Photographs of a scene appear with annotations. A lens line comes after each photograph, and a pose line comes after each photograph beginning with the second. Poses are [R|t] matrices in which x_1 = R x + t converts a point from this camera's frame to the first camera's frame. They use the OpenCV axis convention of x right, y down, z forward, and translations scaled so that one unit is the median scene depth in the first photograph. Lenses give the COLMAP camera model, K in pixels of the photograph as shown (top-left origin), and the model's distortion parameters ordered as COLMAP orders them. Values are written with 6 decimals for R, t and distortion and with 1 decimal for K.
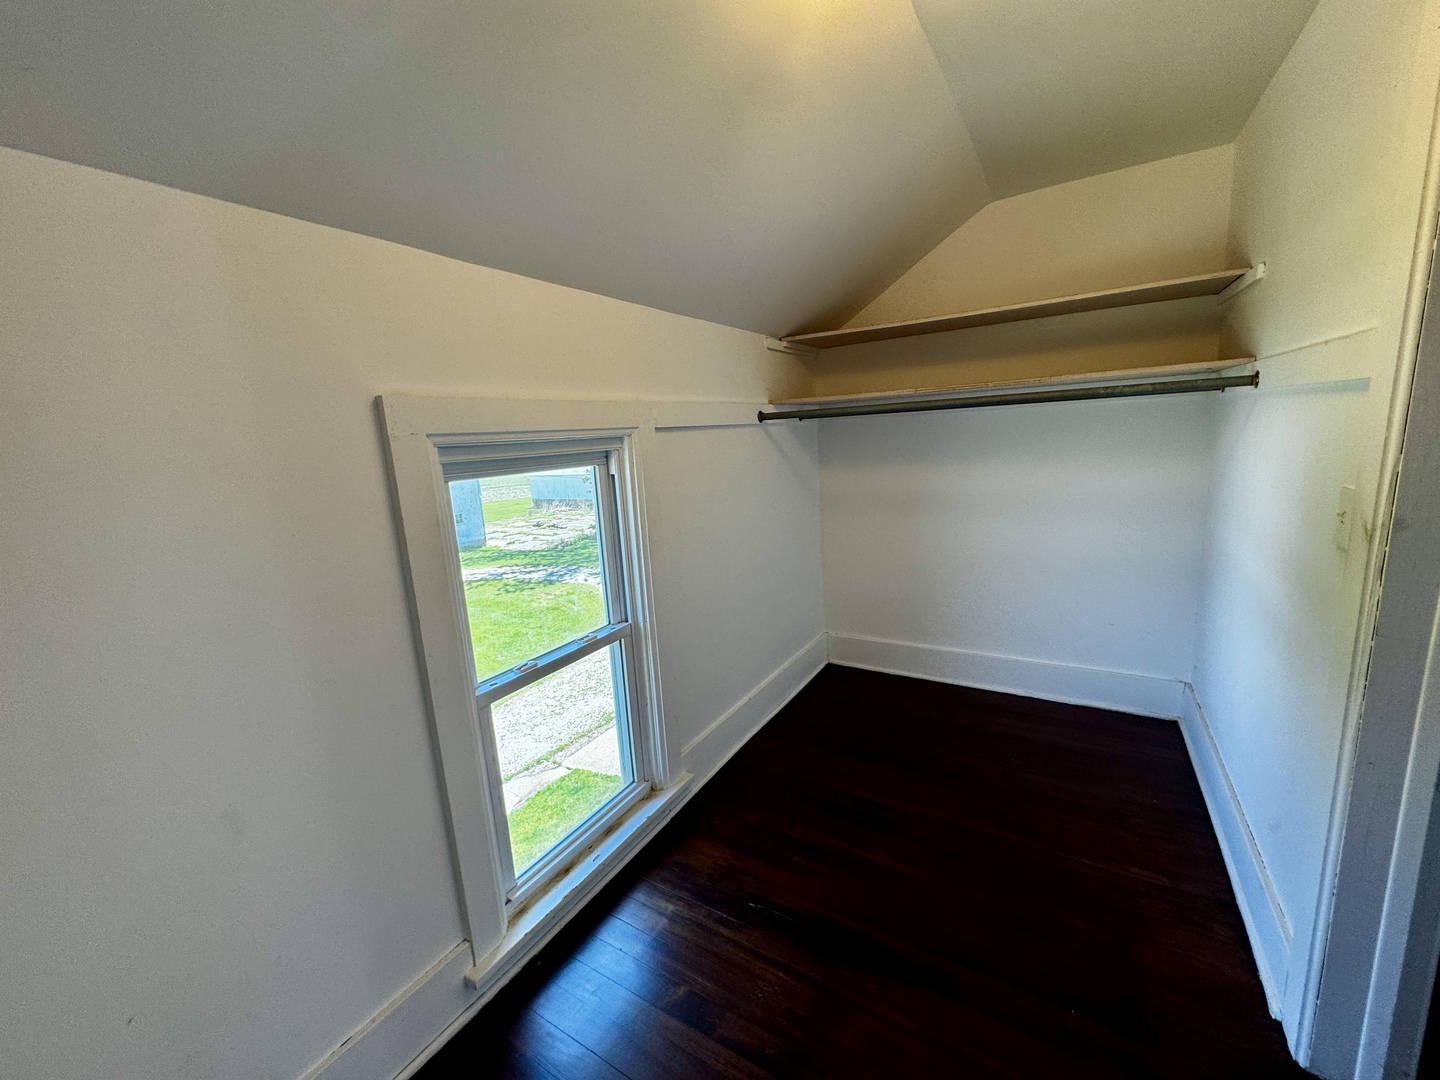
lens RADIAL K [[573.8, 0, 726.2], [0, 573.8, 537.7], [0, 0, 1]] dist [-0.002745, 0.000709]
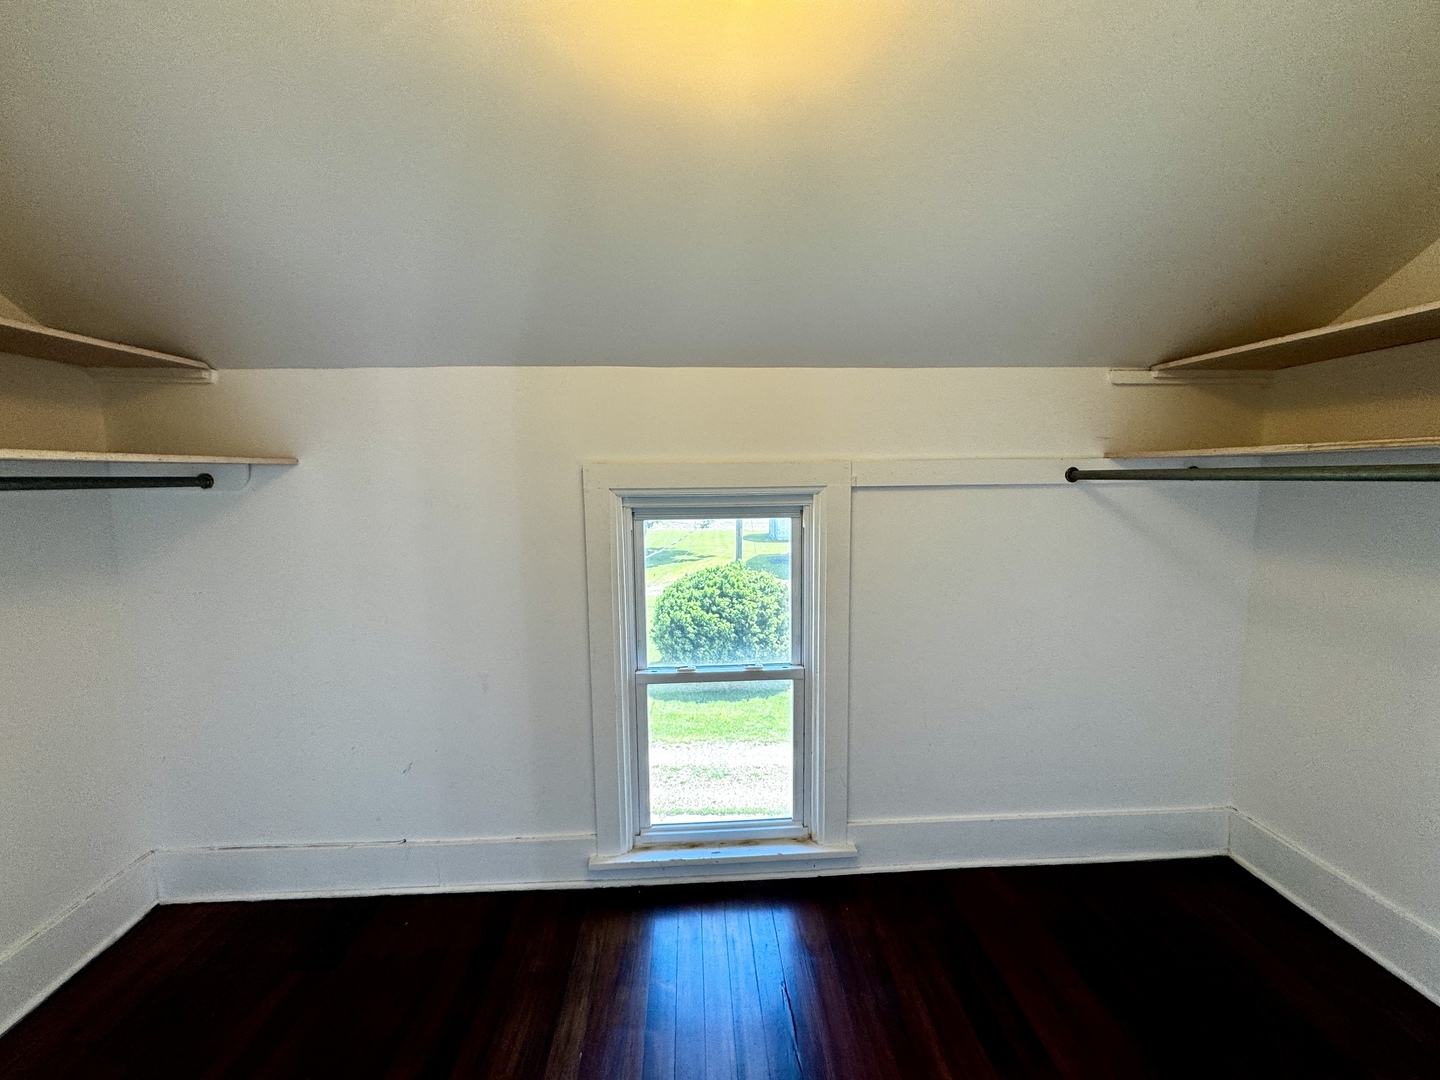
lens RADIAL K [[573.8, 0, 724.9], [0, 573.8, 543.5], [0, 0, 1]] dist [-0.002745, 0.000709]
pose [[0.562914, 0.143706, -0.813926, 0.574989], [-0.169651, 0.983890, 0.056383, -0.112440], [0.808916, 0.106344, 0.578226, 0.250279]]
